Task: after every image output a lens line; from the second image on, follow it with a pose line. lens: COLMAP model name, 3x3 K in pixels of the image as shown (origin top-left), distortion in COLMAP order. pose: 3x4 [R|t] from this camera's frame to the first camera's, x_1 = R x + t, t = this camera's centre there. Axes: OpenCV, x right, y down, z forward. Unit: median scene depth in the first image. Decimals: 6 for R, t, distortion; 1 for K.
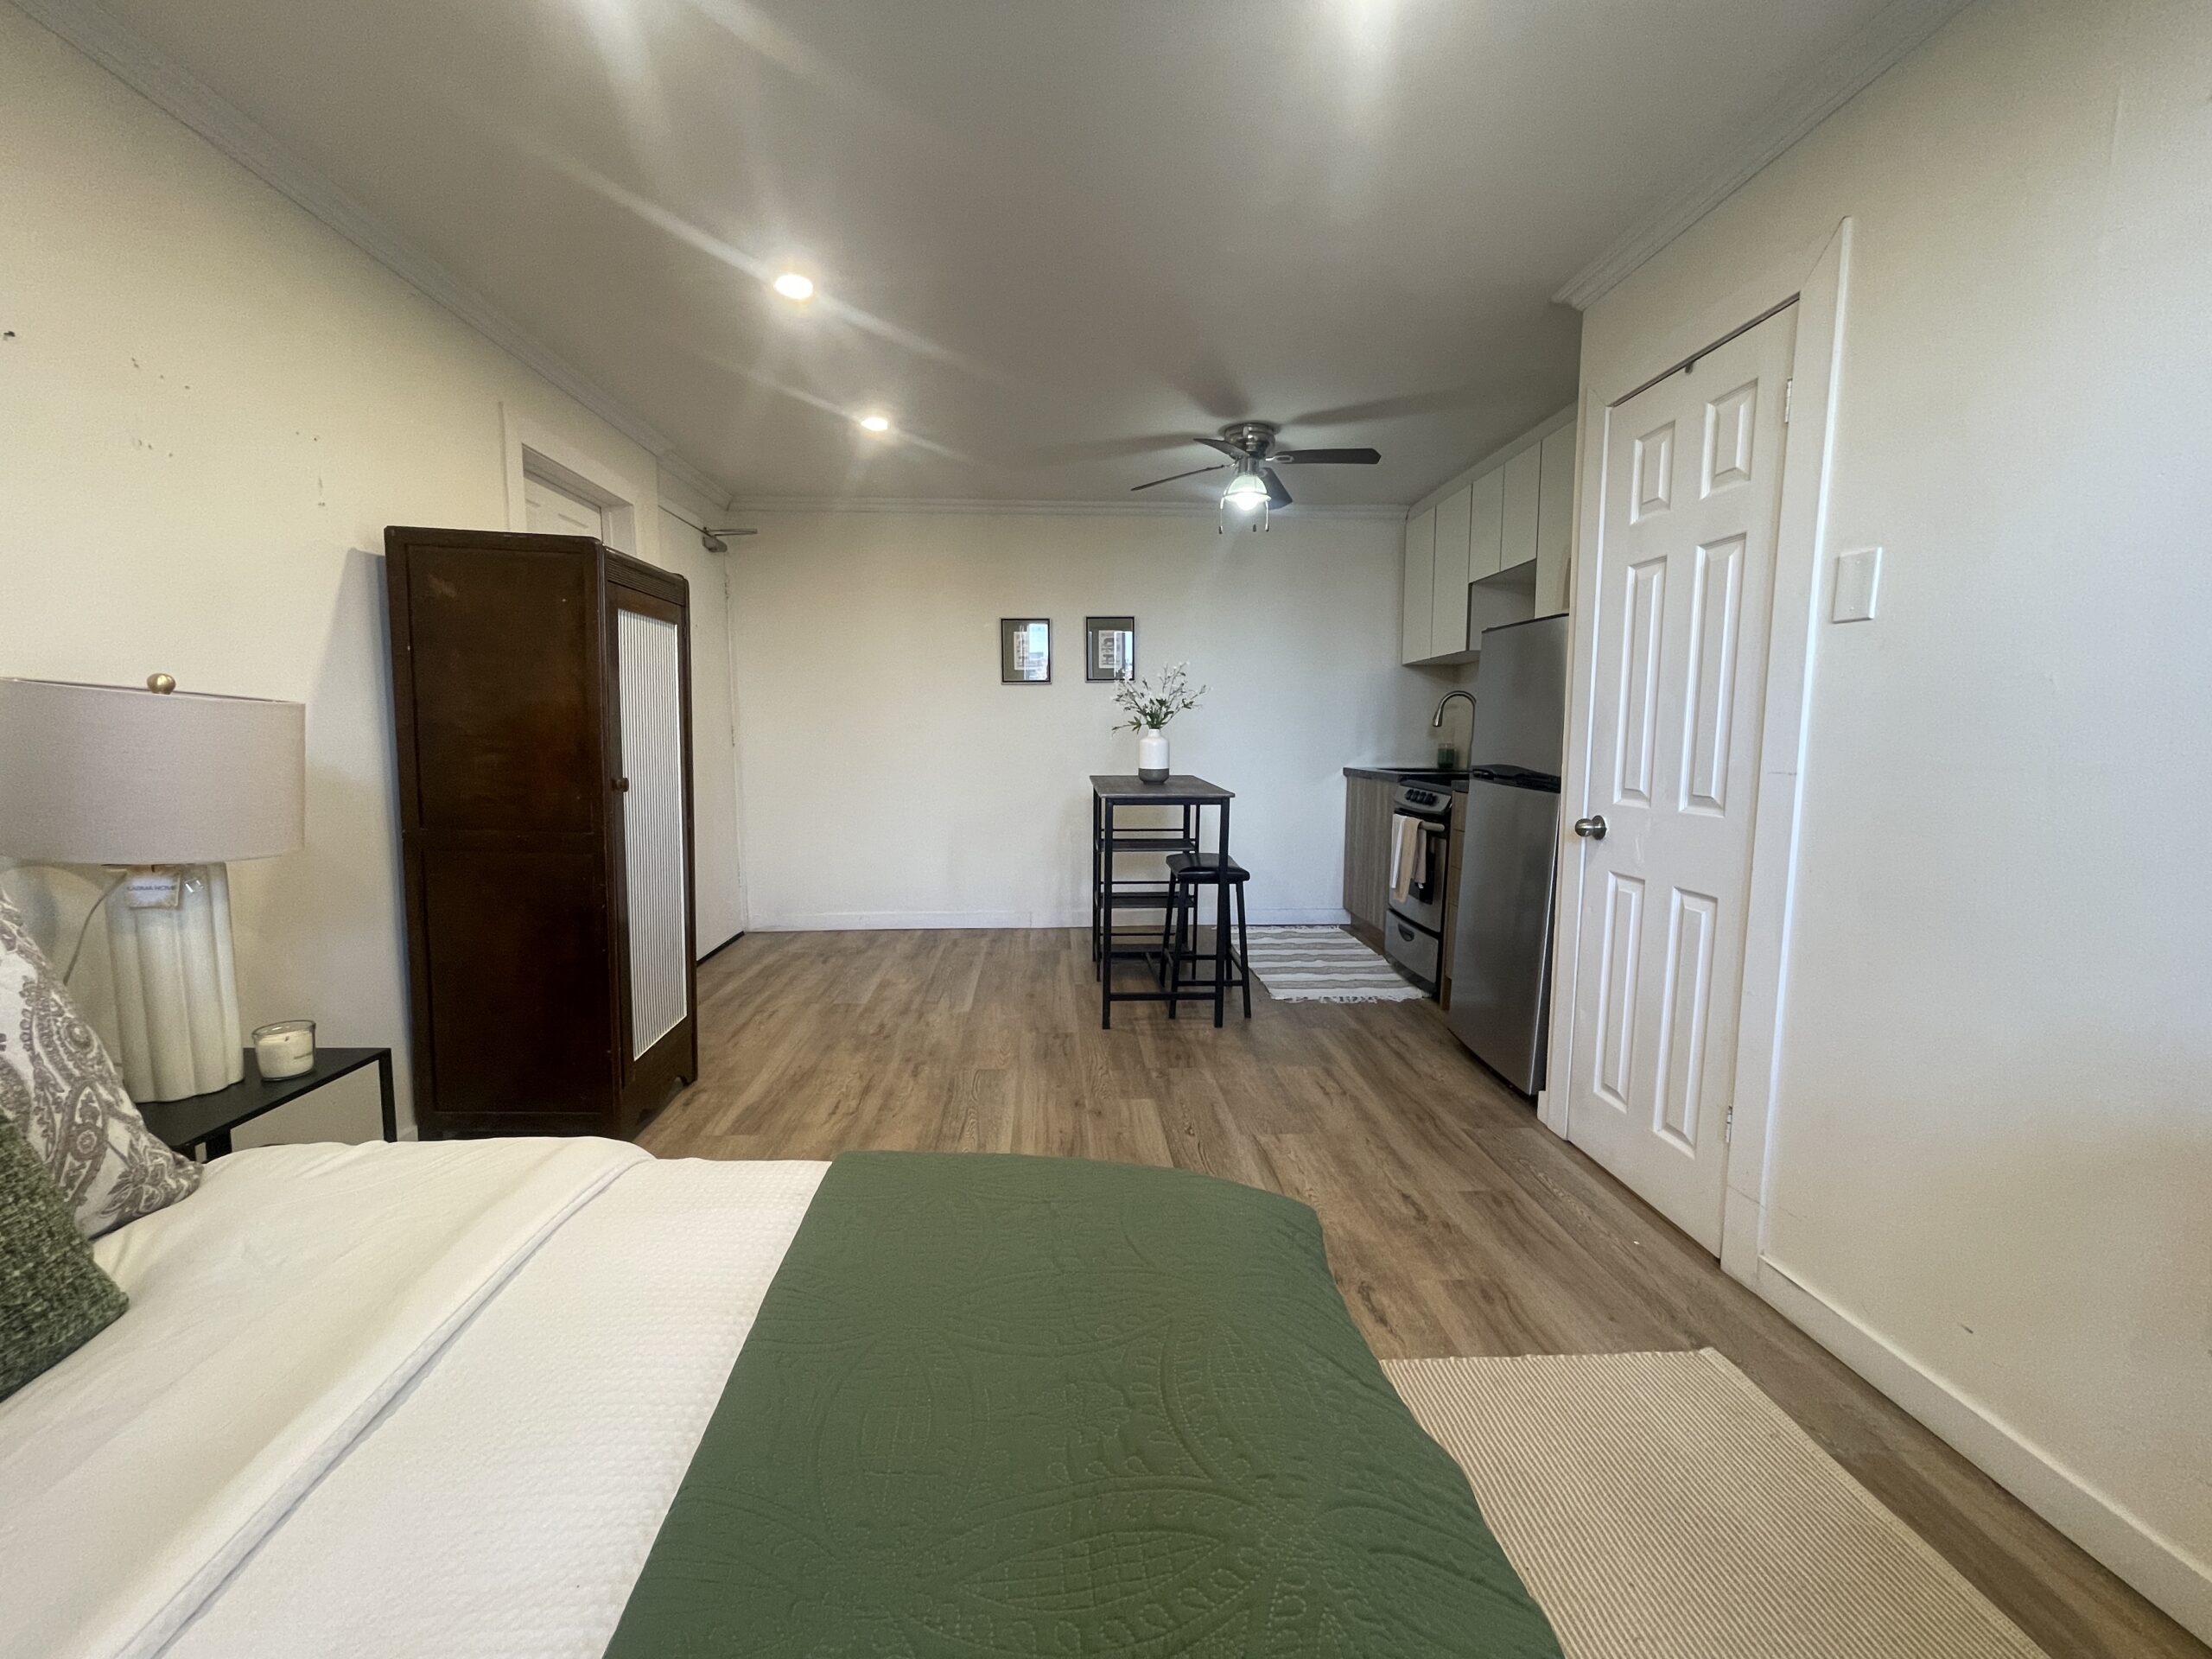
lens RADIAL K [[893.1, 0, 1102.4], [0, 893.1, 838.5], [0, 0, 1]] dist [-0.000516, -0.000600]
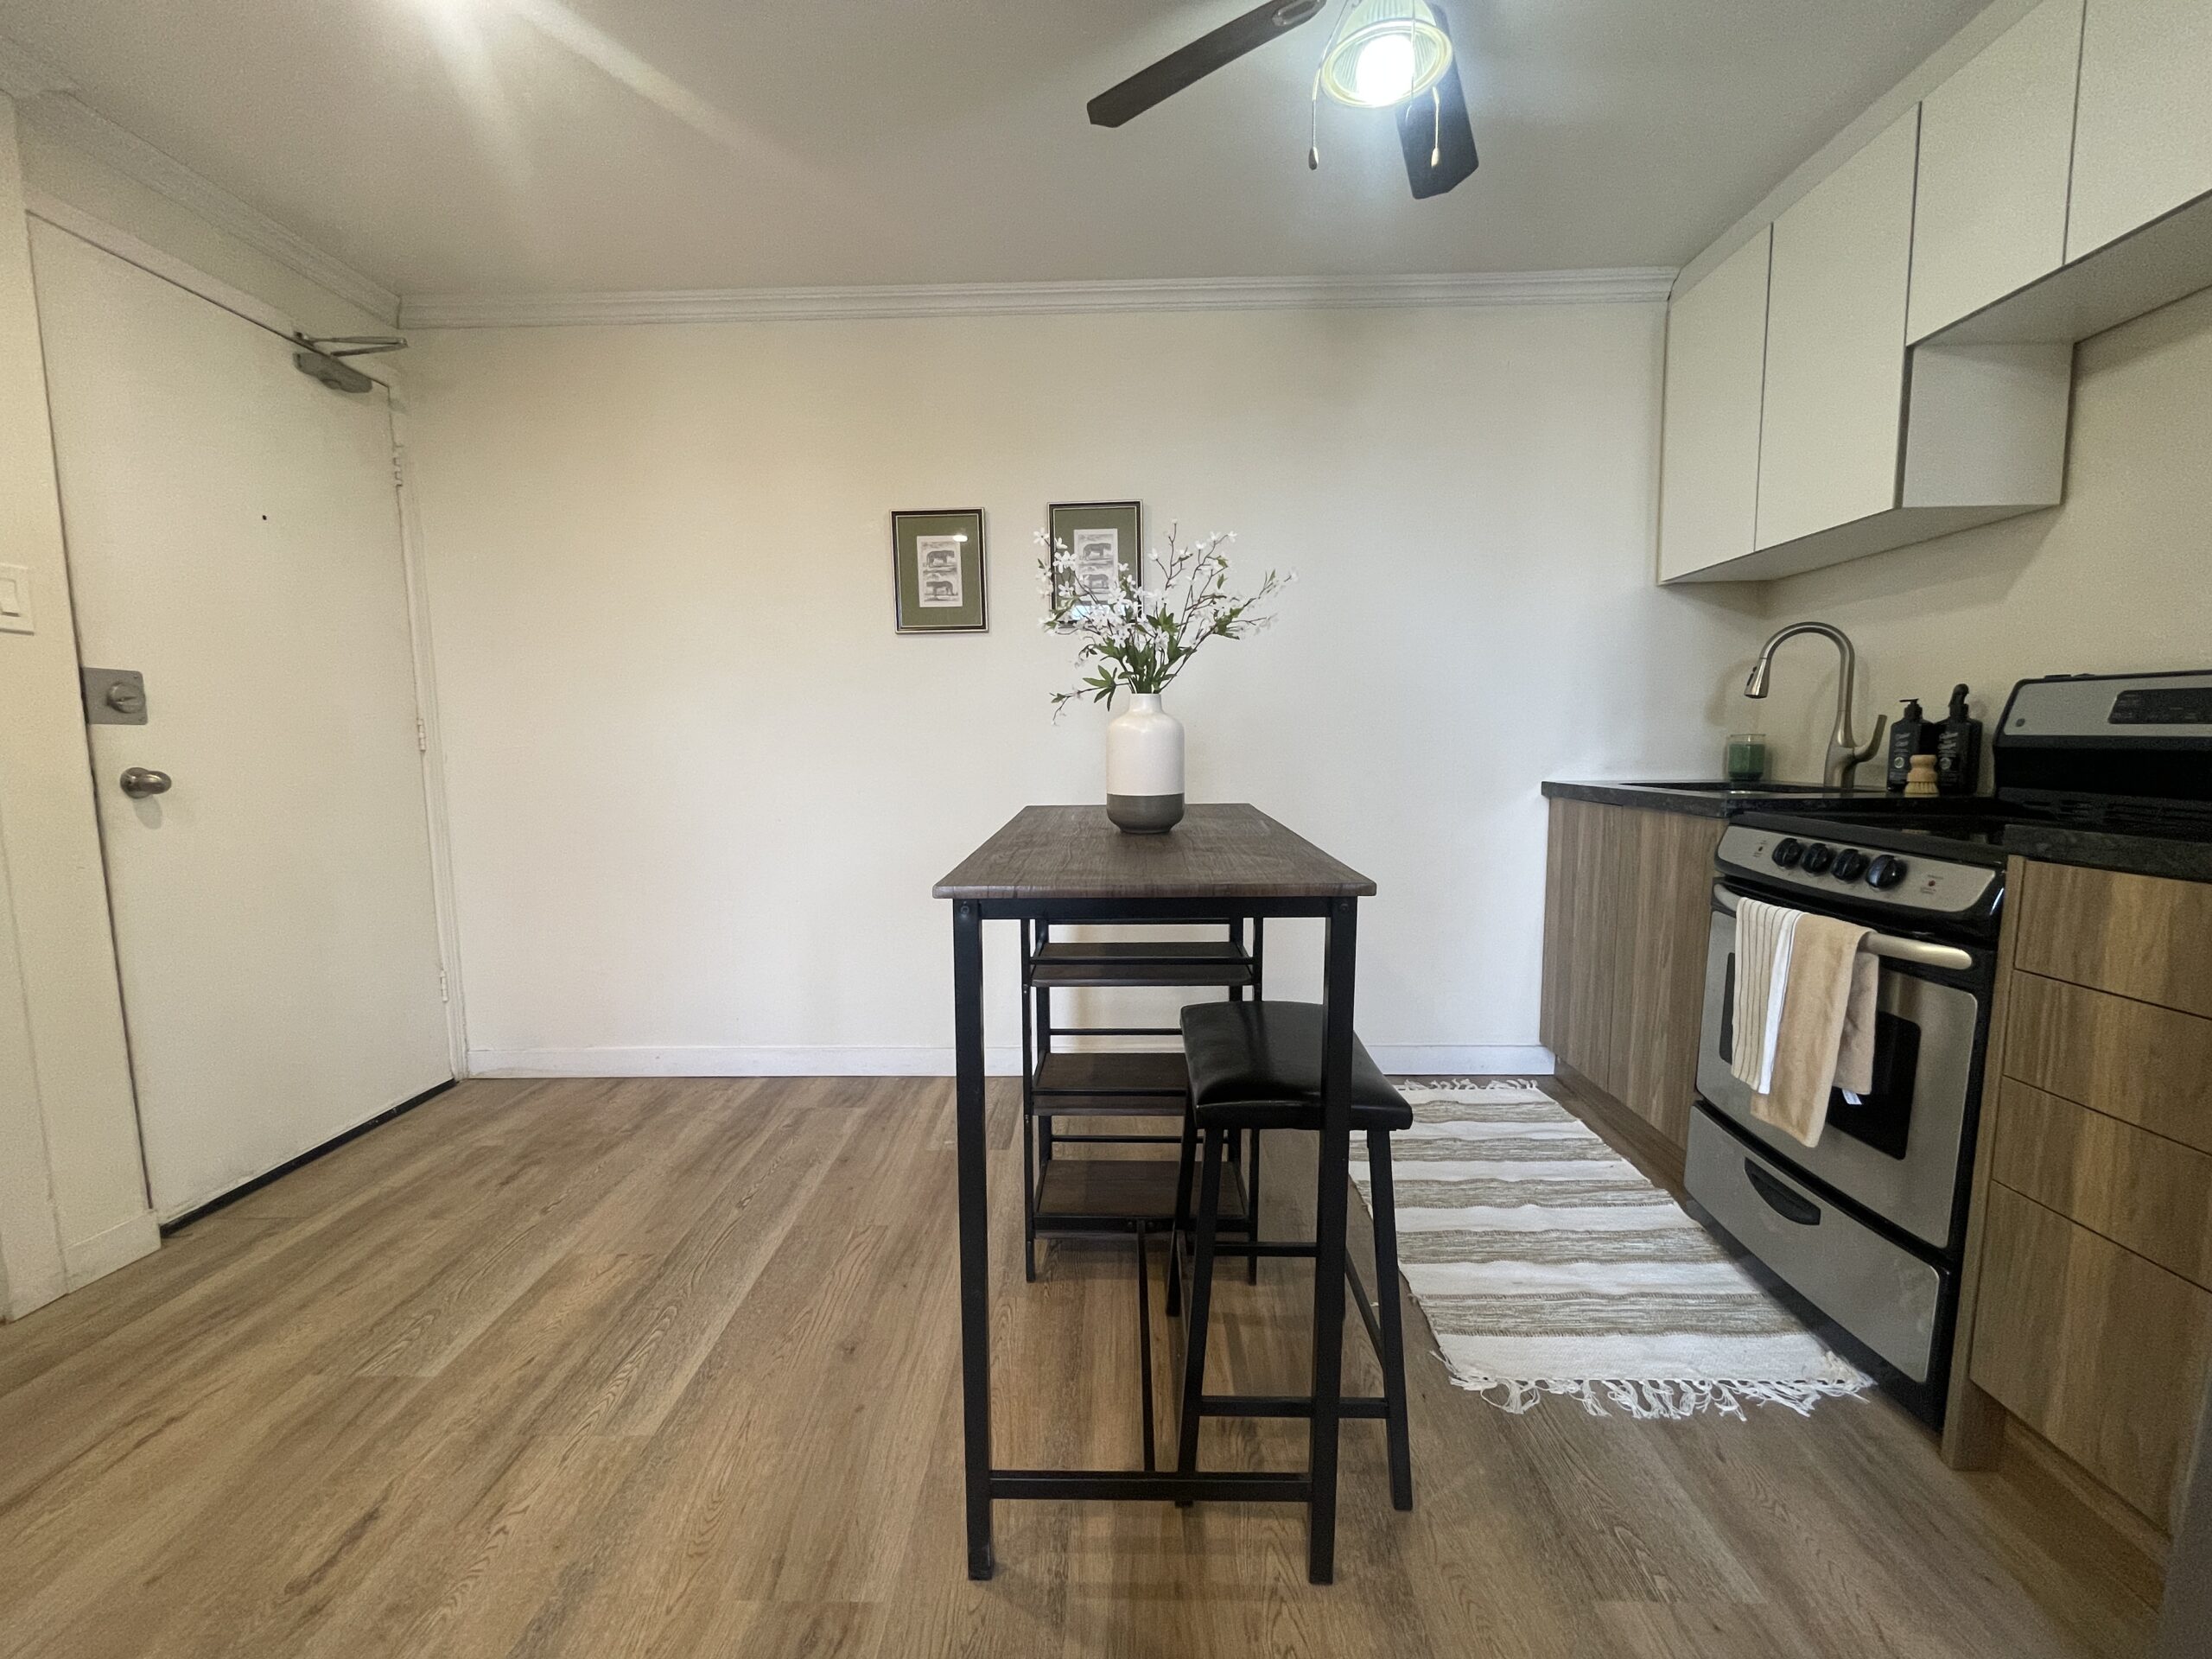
lens RADIAL K [[893.1, 0, 1102.4], [0, 893.1, 838.5], [0, 0, 1]] dist [-0.000516, -0.000600]
pose [[0.996966, -0.003779, -0.077745, 0.071736], [0.003000, 0.999944, -0.010140, -0.056417], [0.077779, 0.009876, 0.996922, 0.623445]]
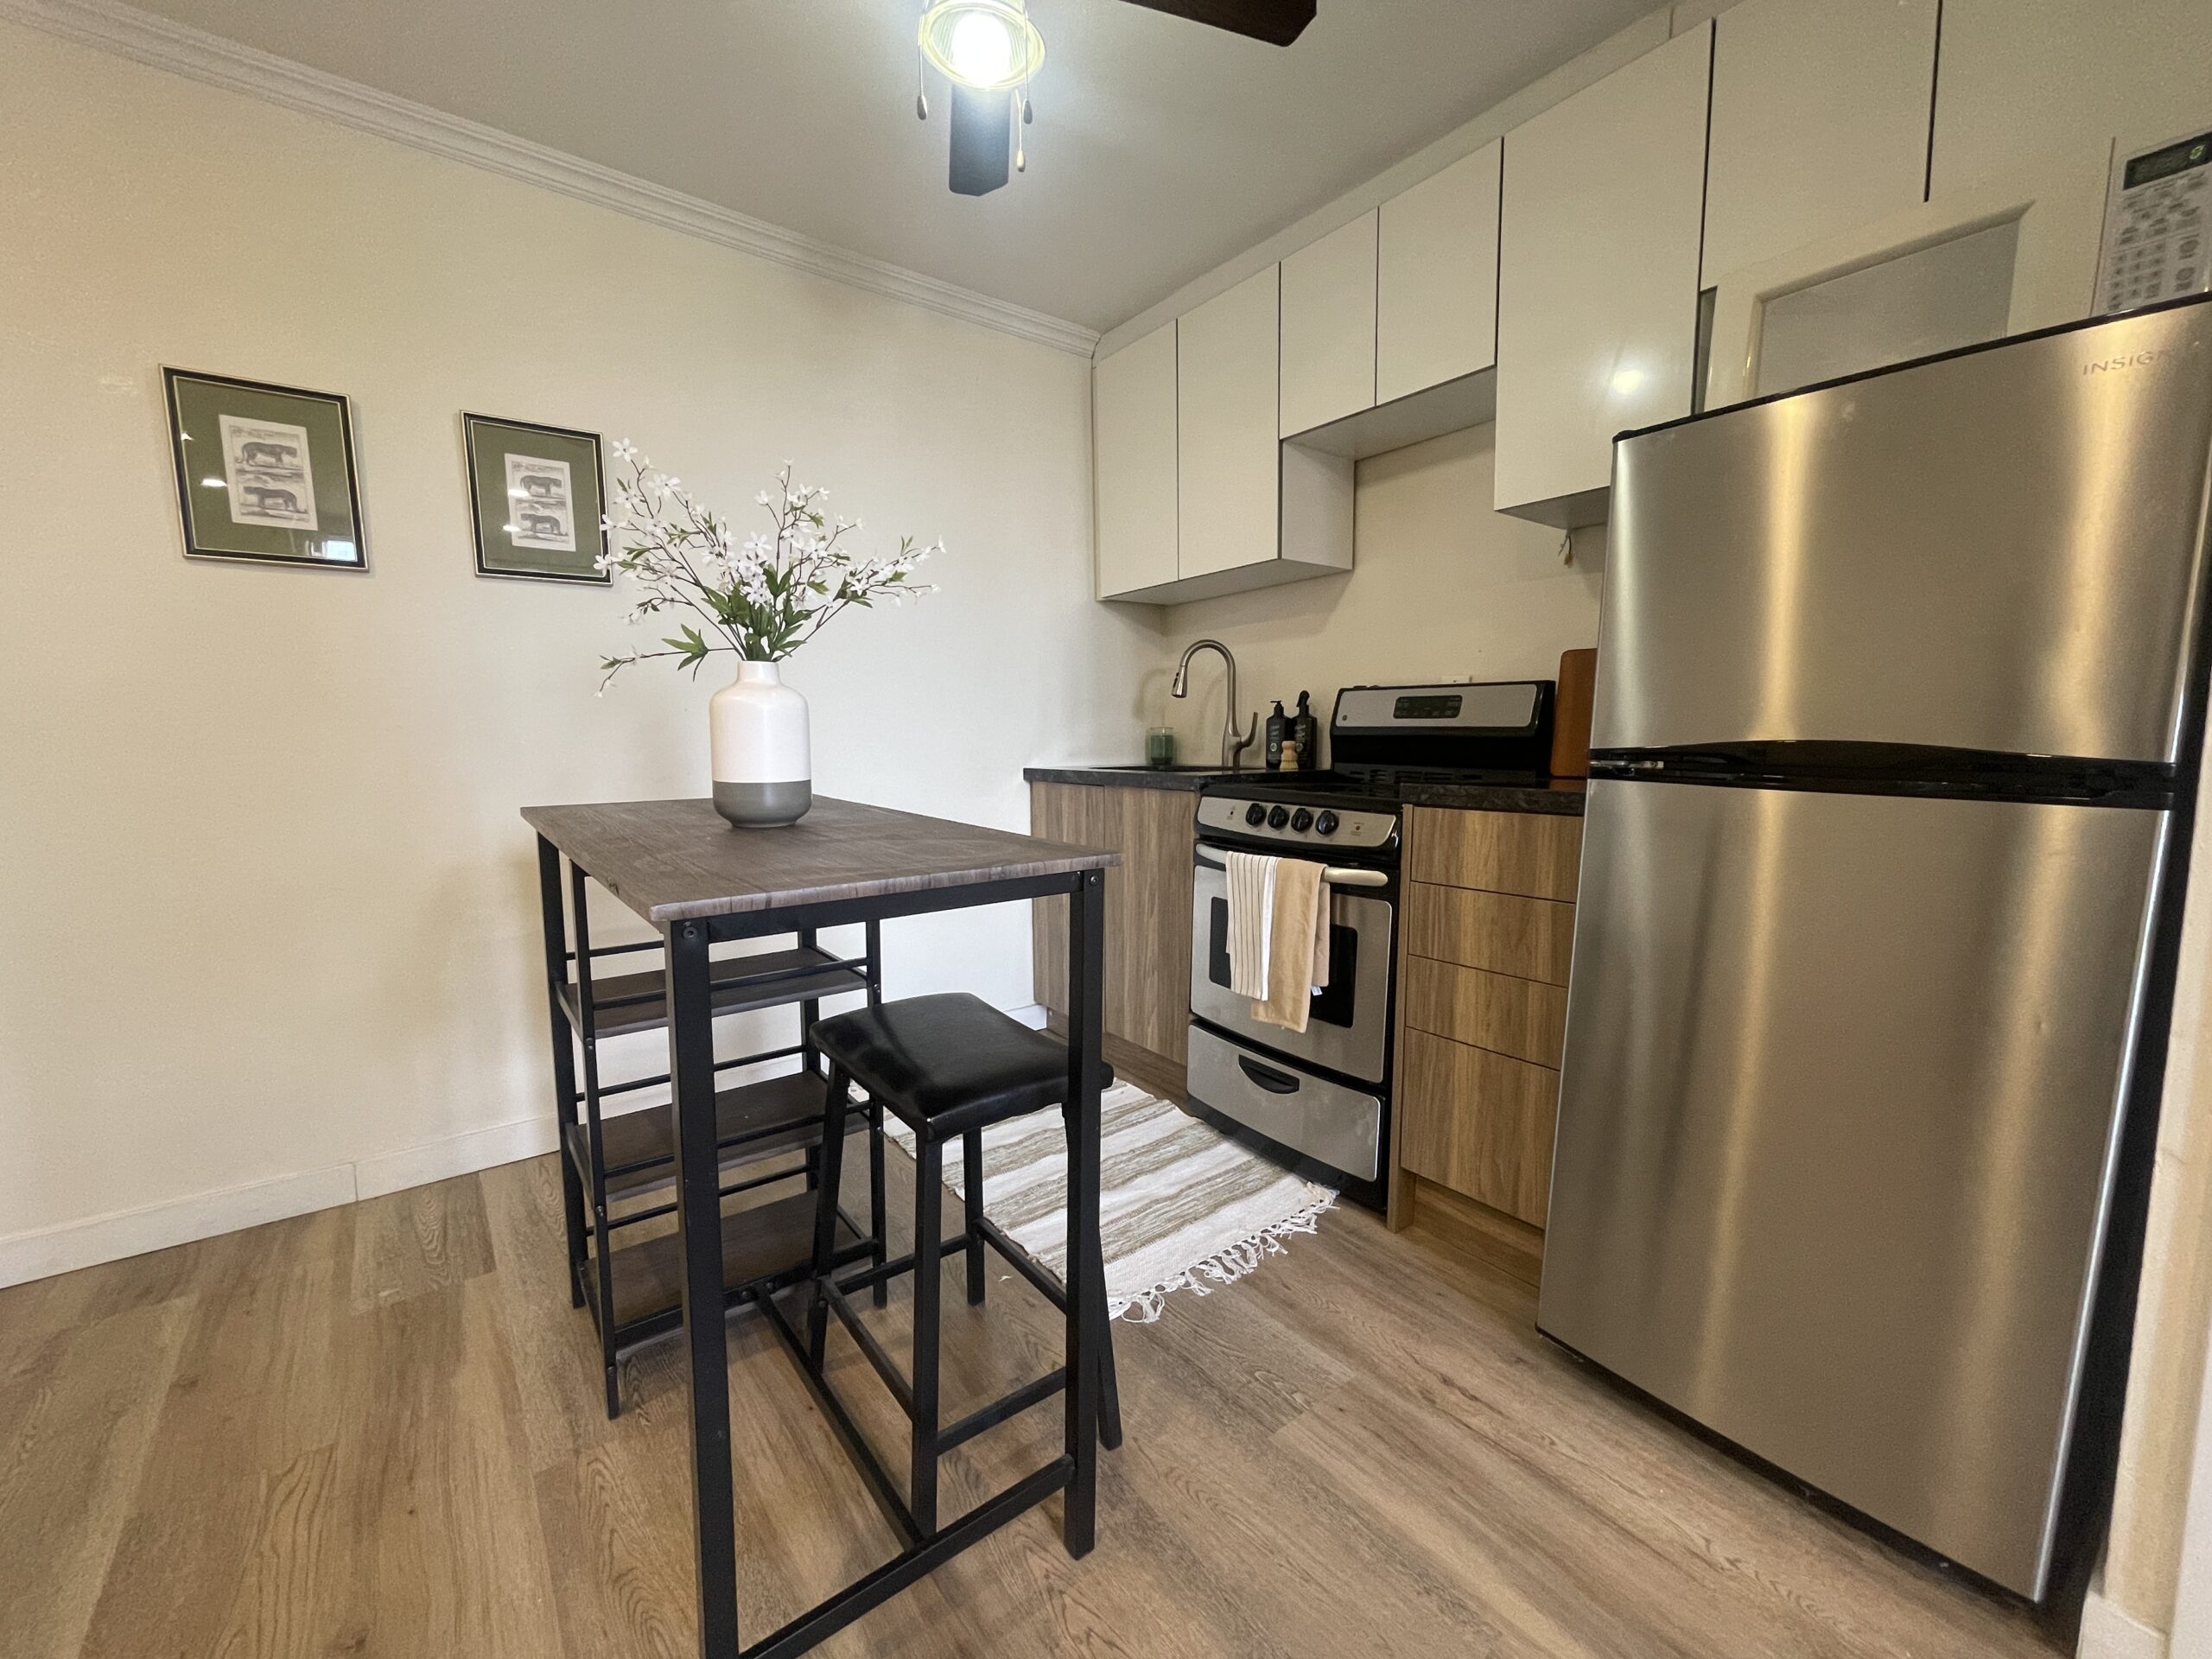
lens RADIAL K [[893.1, 0, 1102.4], [0, 893.1, 838.5], [0, 0, 1]] dist [-0.000516, -0.000600]
pose [[0.820224, -0.072835, 0.567387, -0.031293], [0.075668, 0.996960, 0.018593, -0.055368], [-0.567016, 0.027682, 0.823242, 0.673832]]
